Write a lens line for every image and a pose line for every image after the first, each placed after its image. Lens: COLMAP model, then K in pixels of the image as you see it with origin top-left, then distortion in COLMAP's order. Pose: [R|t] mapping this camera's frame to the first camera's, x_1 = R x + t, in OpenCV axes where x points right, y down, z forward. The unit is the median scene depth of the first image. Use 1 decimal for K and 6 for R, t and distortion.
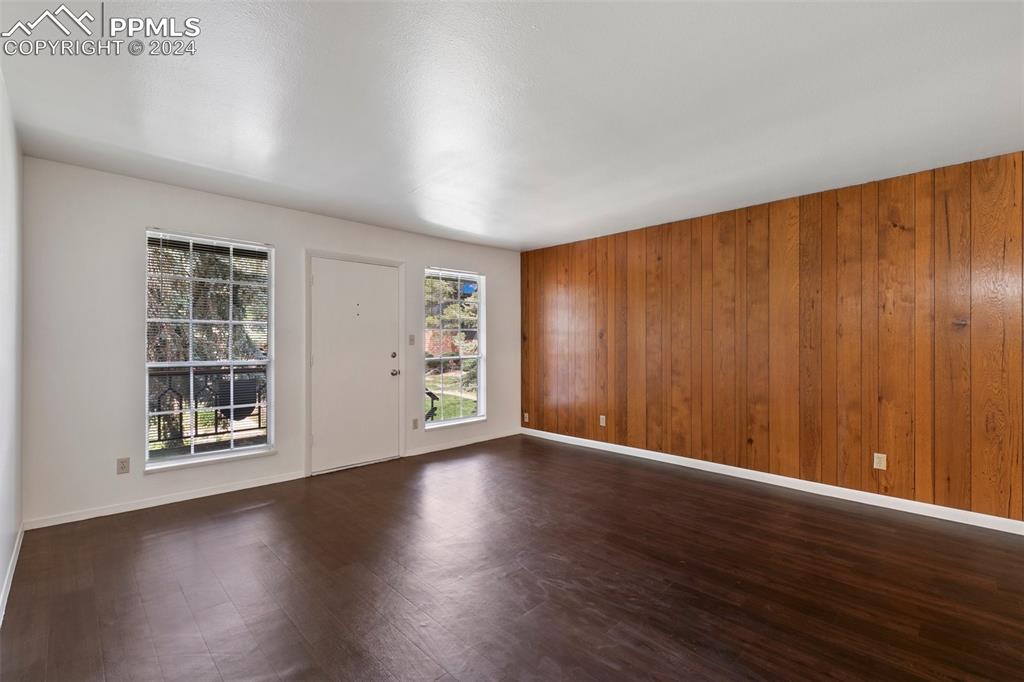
lens RADIAL K [[455.0, 0, 508.8], [0, 455.0, 344.7], [0, 0, 1]] dist [0.002183, 0.000442]
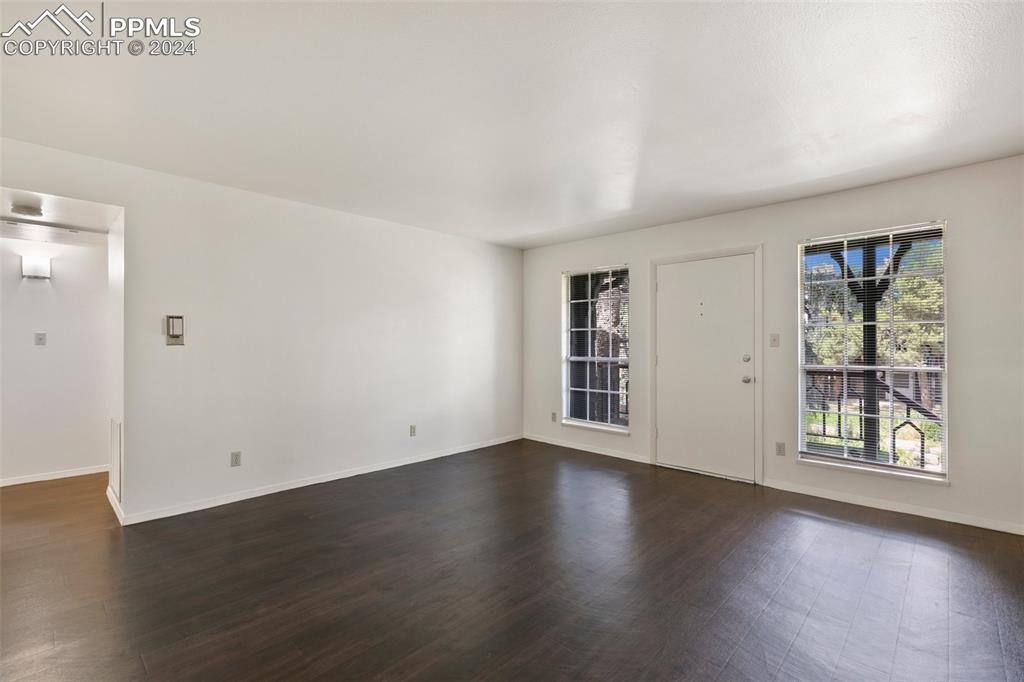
lens RADIAL K [[455.0, 0, 508.8], [0, 455.0, 344.7], [0, 0, 1]] dist [0.002183, 0.000442]
pose [[0.034858, 0.002878, -0.999388, 0.571655], [-0.003156, 0.999991, 0.002770, -0.004028], [0.999387, 0.003057, 0.034866, 0.529802]]
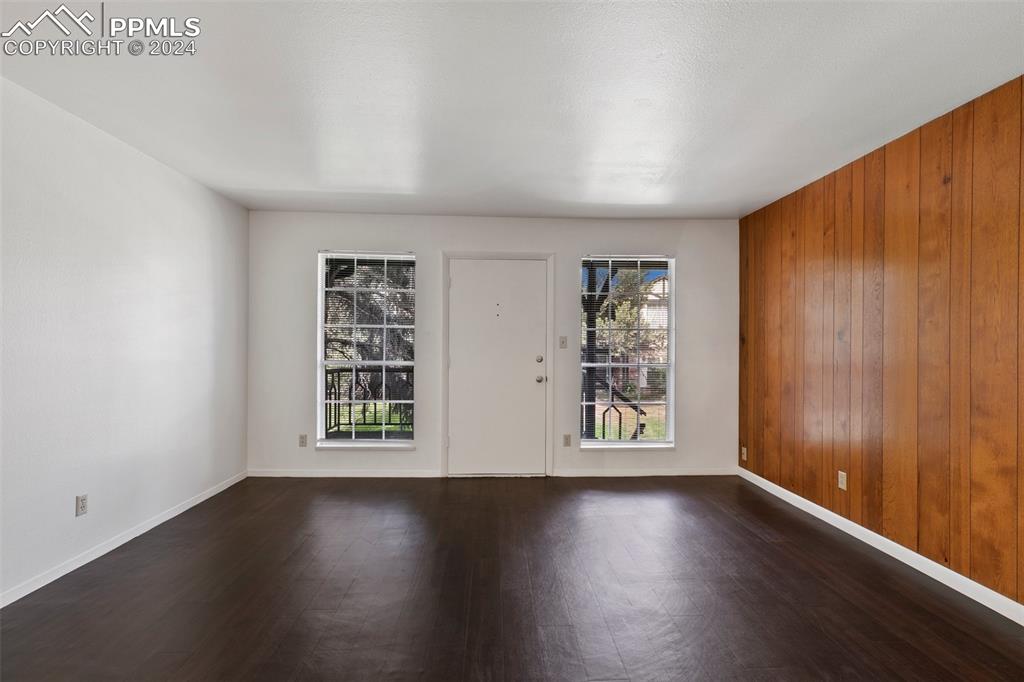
lens RADIAL K [[459.8, 0, 511.9], [0, 459.8, 348.7], [0, 0, 1]] dist [0.000731, 0.000386]
pose [[0.746620, 0.009651, -0.665181, 0.302542], [-0.009571, 0.999947, 0.003765, -0.001033], [0.665182, 0.003555, 0.746673, 0.293327]]
